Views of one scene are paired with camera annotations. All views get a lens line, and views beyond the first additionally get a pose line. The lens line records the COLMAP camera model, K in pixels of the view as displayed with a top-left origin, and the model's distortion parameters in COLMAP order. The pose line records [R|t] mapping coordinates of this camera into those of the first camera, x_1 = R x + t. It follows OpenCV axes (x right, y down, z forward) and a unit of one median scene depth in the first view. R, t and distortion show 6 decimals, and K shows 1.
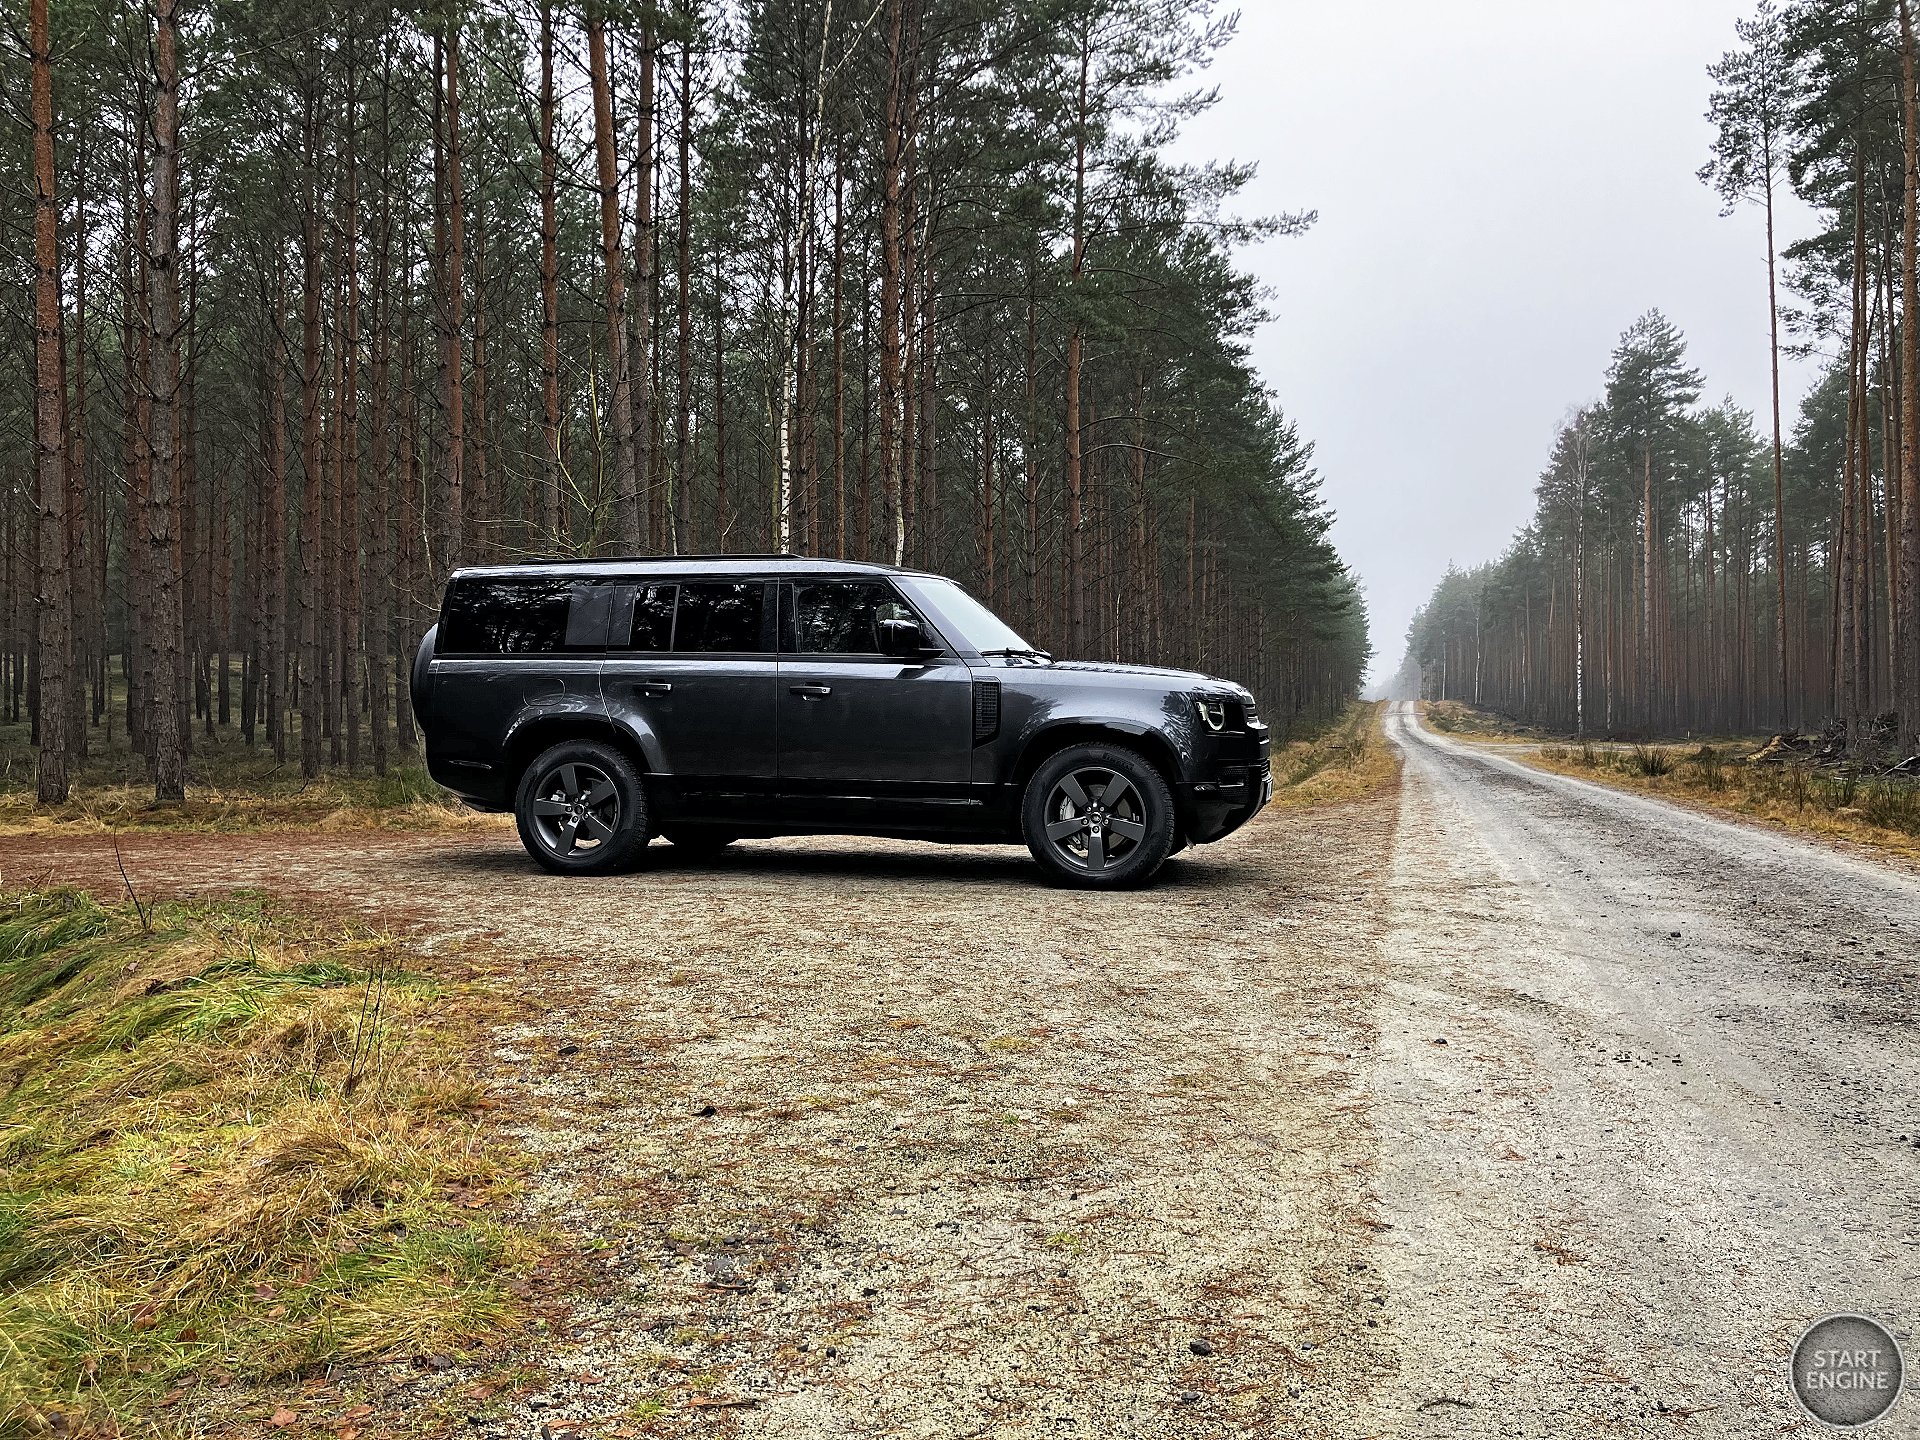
lens RADIAL K [[1588.6, 0, 953.6], [0, 1588.6, 721.9], [0, 0, 1]] dist [-0.005714, 0.031606]
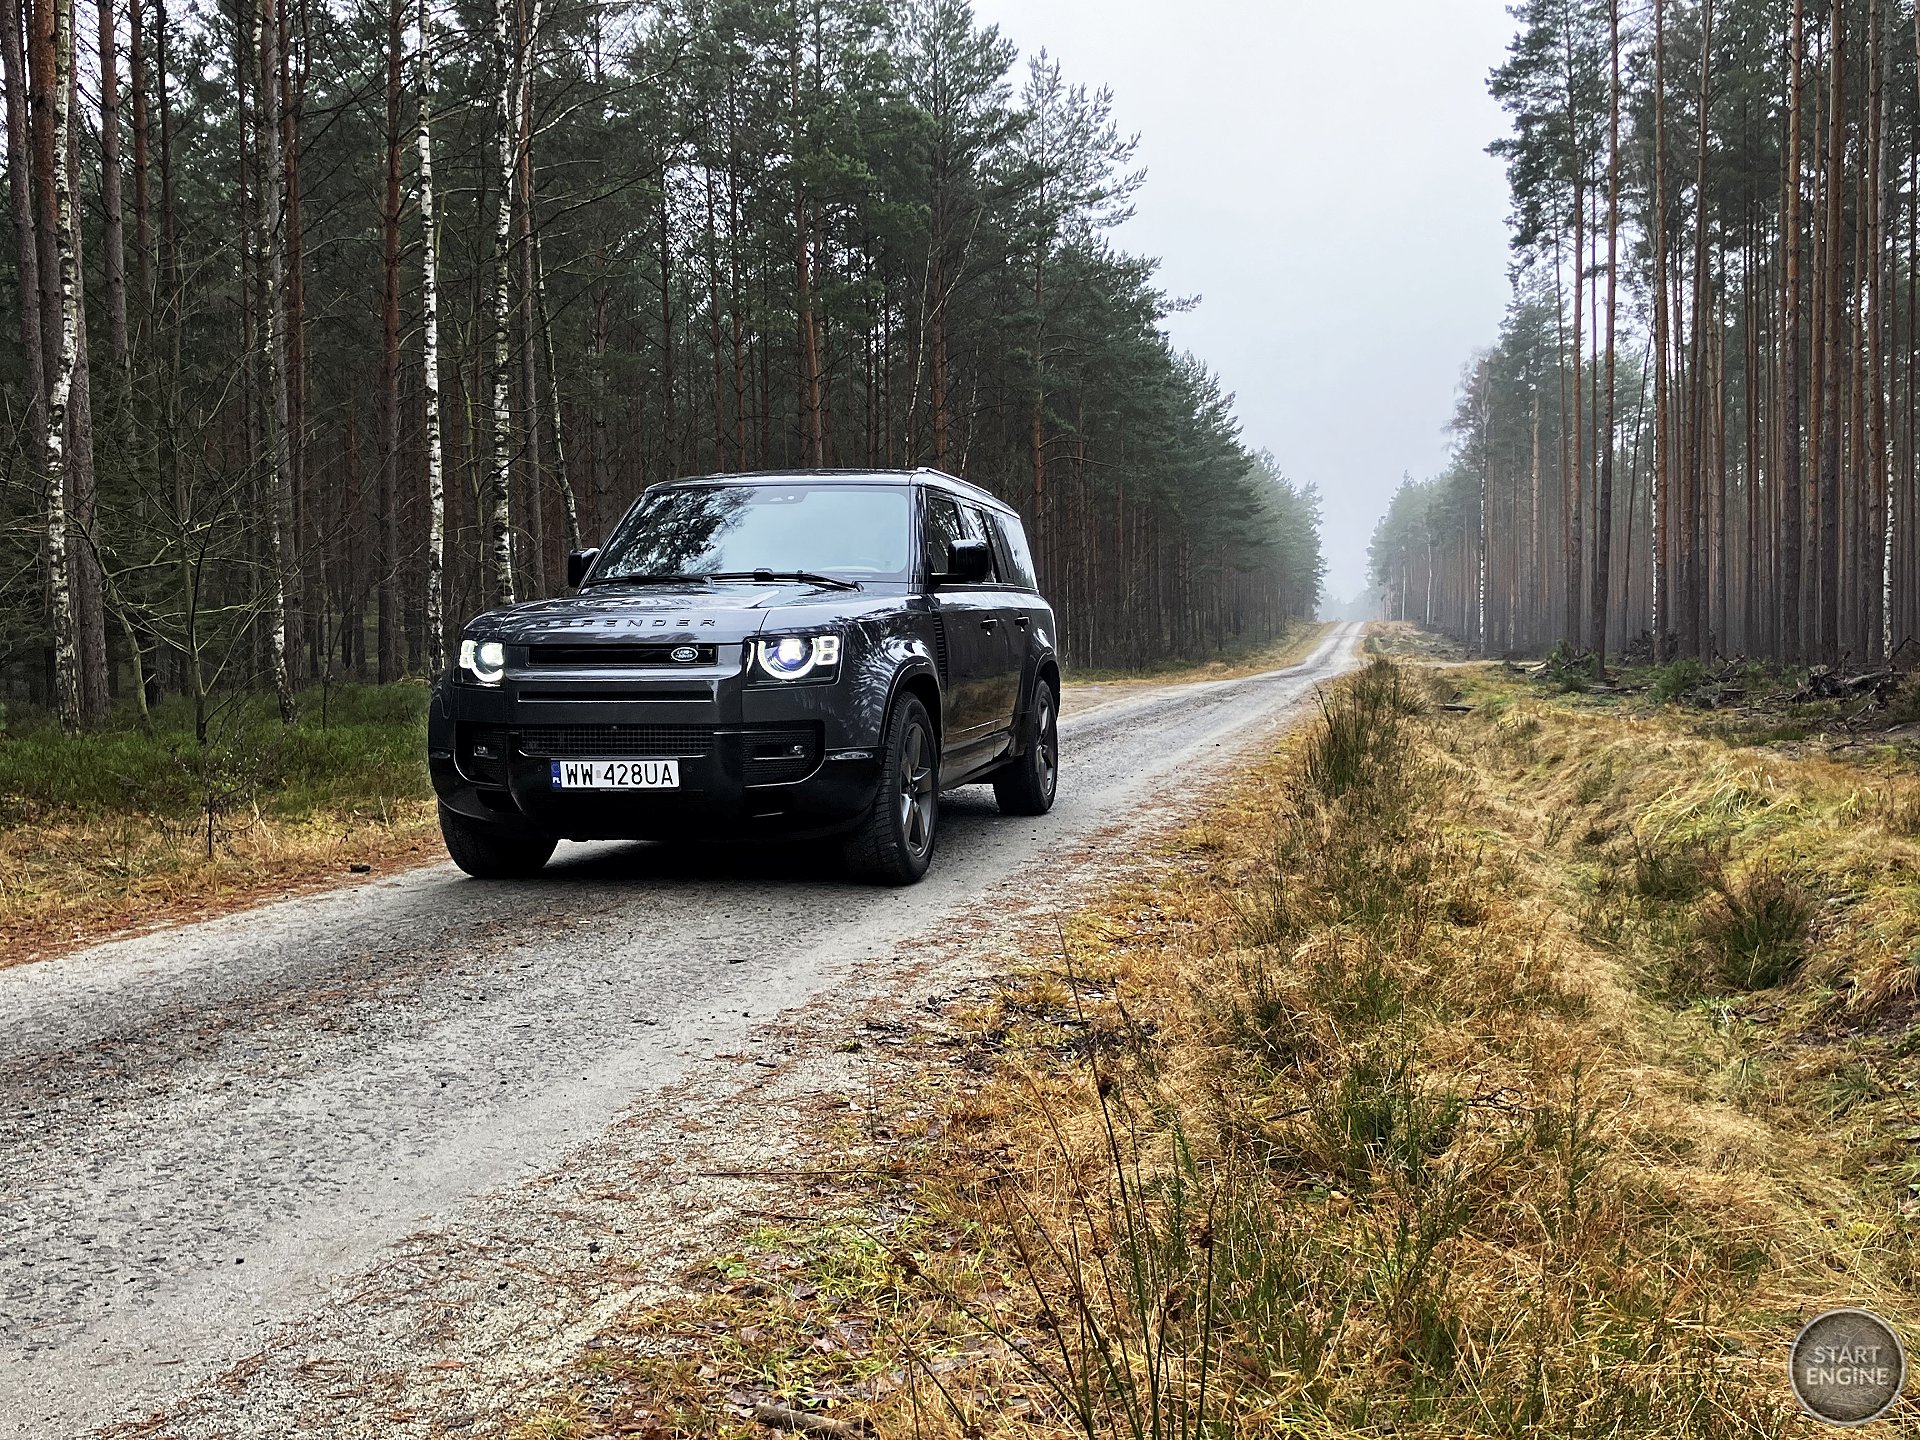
lens RADIAL K [[1936.4, 0, 972.4], [0, 1936.4, 731.5], [0, 0, 1]] dist [0.012283, 0.000000]
pose [[0.998175, -0.013066, 0.058958, -0.033736], [0.010486, 0.998983, 0.043862, -0.001981], [-0.059471, -0.043163, 0.997296, -0.334076]]
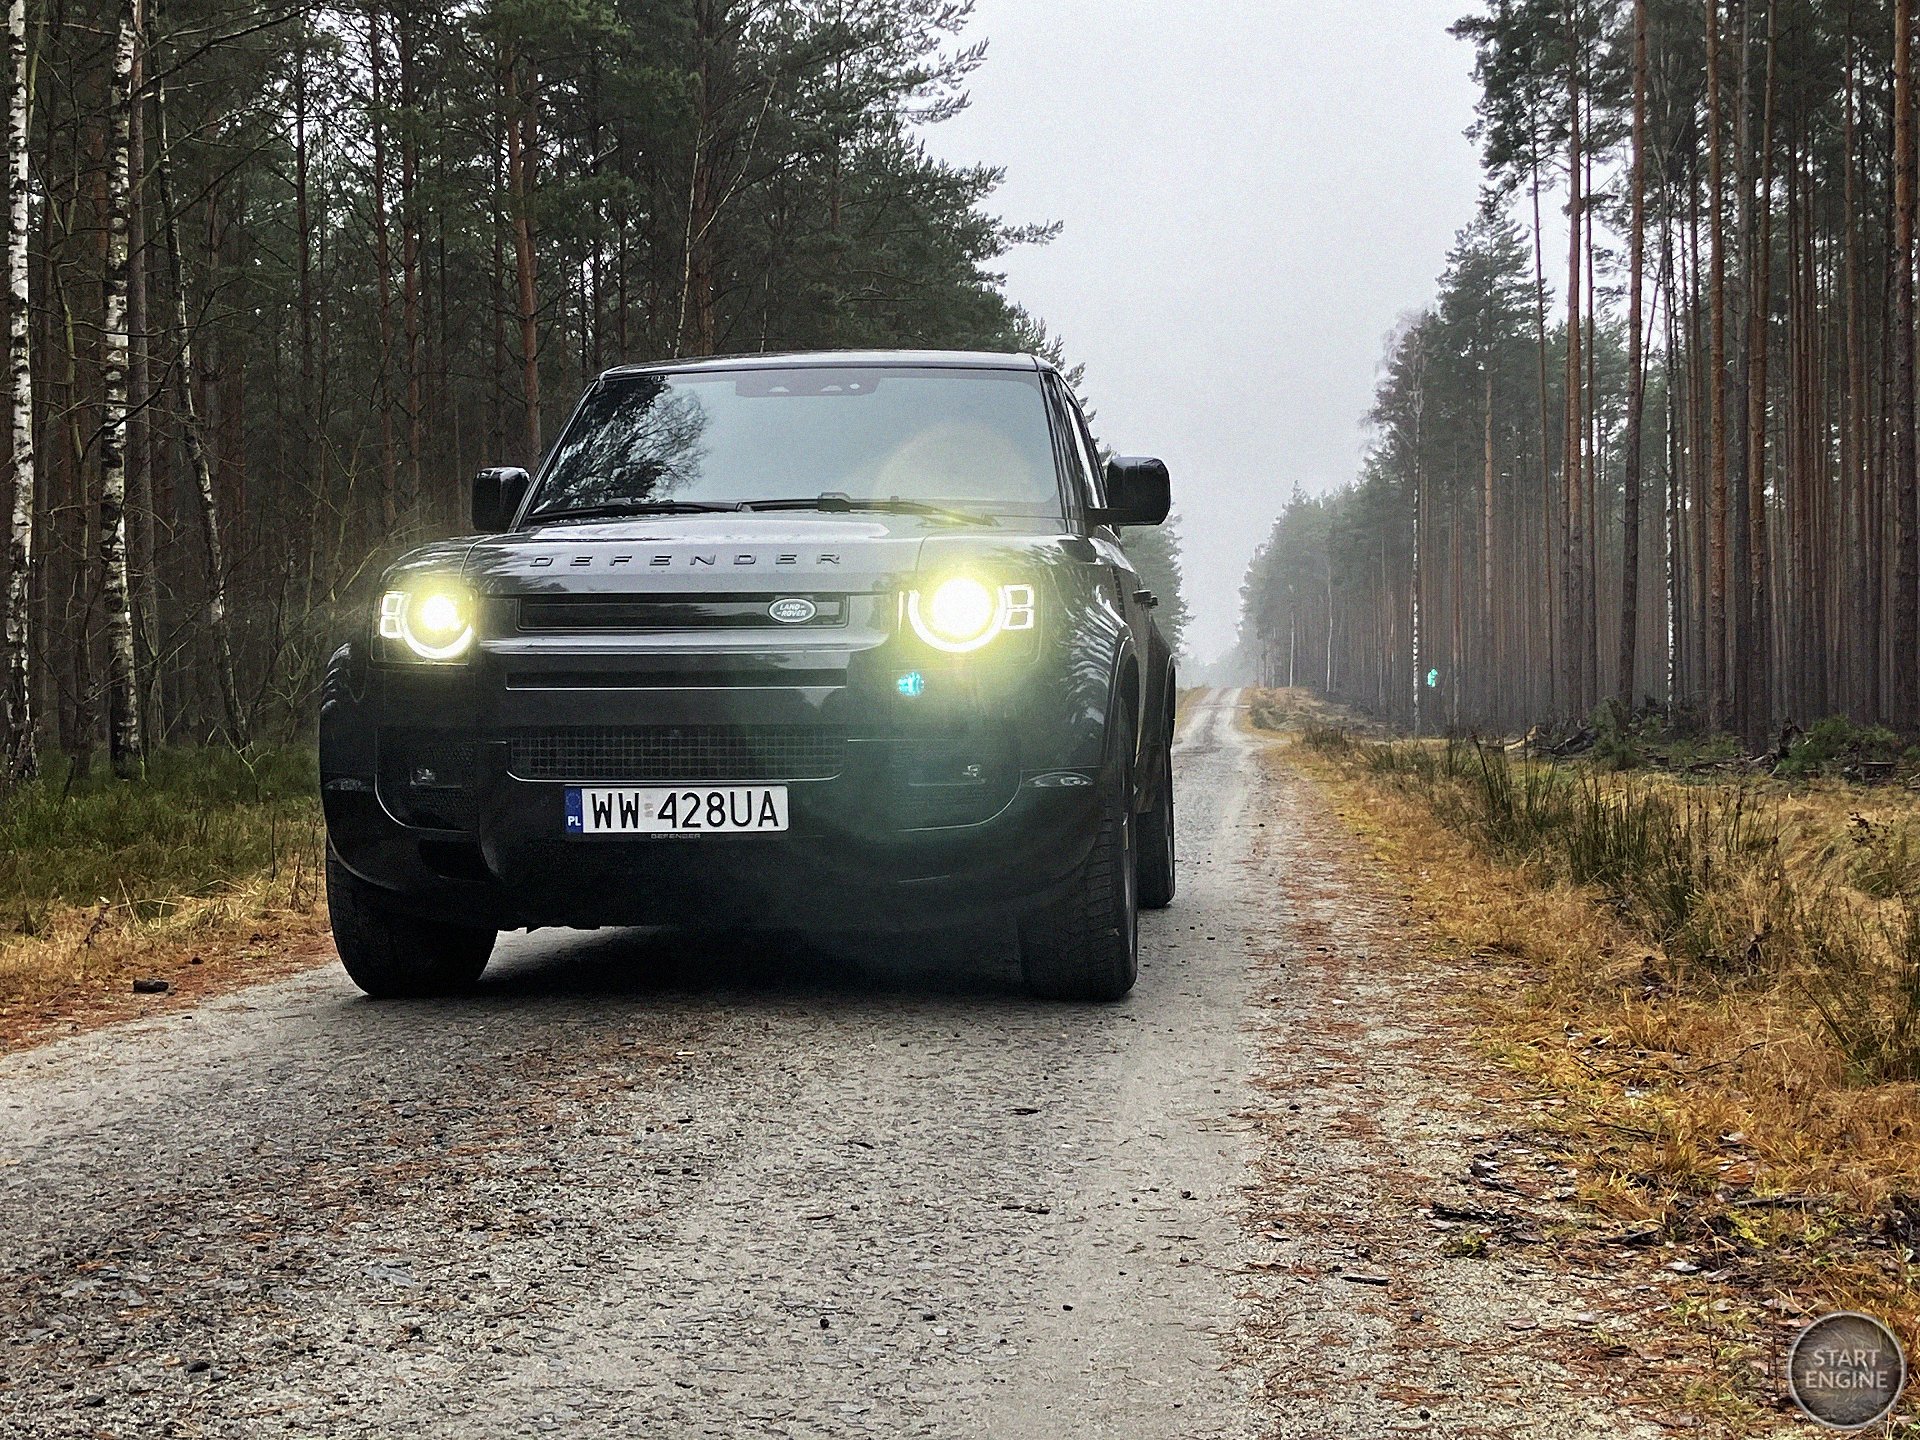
lens RADIAL K [[2713.5, 0, 958.7], [0, 2713.5, 709.8], [0, 0, 1]] dist [0.036569, 0.000000]
pose [[0.986348, -0.004694, 0.164606, -0.055796], [0.005577, 0.999972, -0.004905, 0.002717], [-0.164579, 0.005756, 0.986347, -0.312848]]
